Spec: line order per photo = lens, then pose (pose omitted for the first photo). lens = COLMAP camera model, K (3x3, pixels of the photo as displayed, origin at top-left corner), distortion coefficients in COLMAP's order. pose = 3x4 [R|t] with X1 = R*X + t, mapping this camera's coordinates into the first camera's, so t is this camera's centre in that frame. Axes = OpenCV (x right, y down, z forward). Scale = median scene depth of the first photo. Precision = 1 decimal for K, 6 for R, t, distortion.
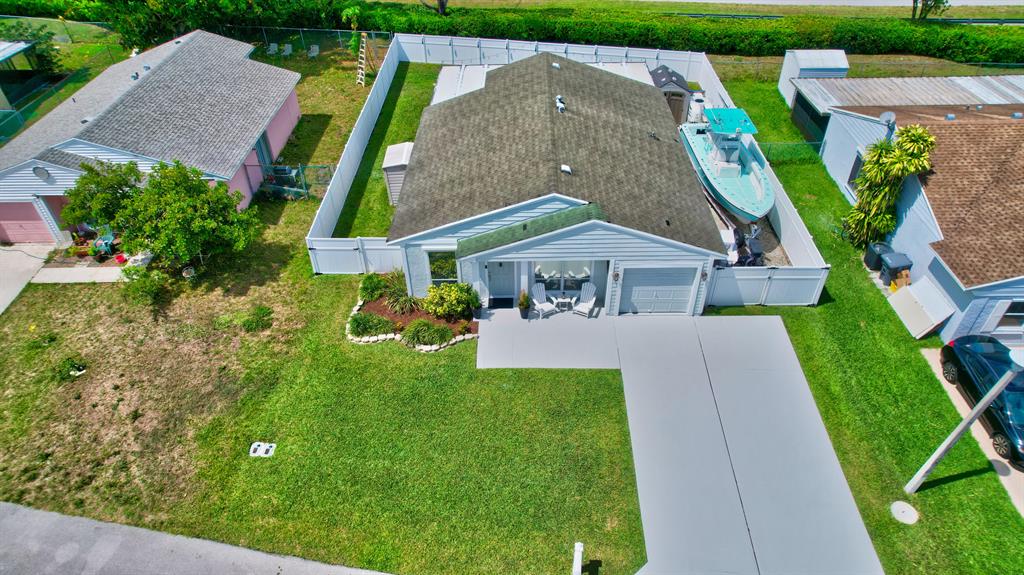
lens RADIAL K [[658.0, 0, 506.4], [0, 658.0, 290.3], [0, 0, 1]] dist [-0.099018, 0.085826]
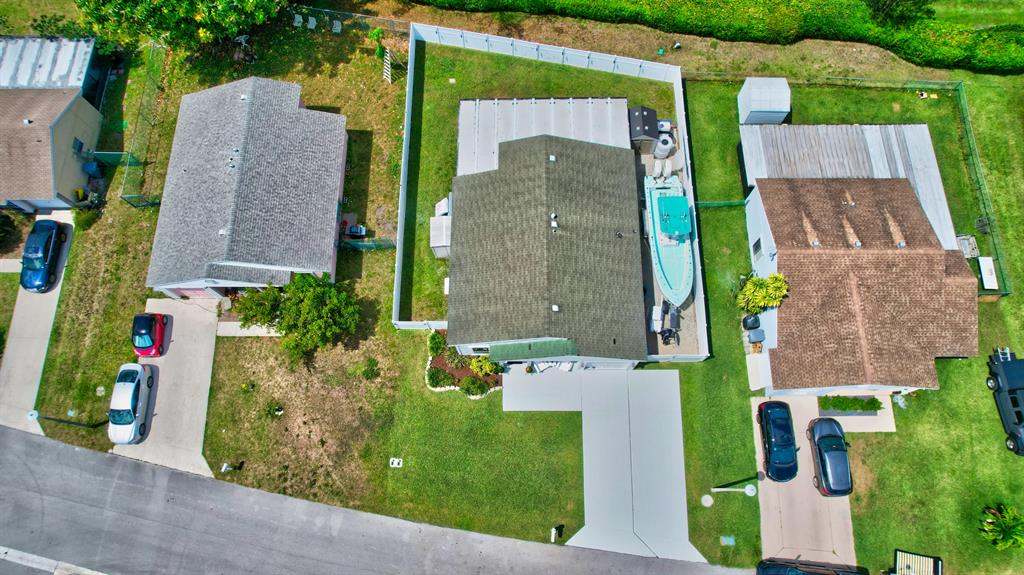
lens RADIAL K [[658.0, 0, 506.4], [0, 658.0, 290.3], [0, 0, 1]] dist [-0.099018, 0.085826]
pose [[0.999850, -0.017324, 0.000116, -0.031621], [0.014700, 0.851900, 0.523498, -1.168084], [-0.009168, -0.523418, 0.852027, -0.393912]]
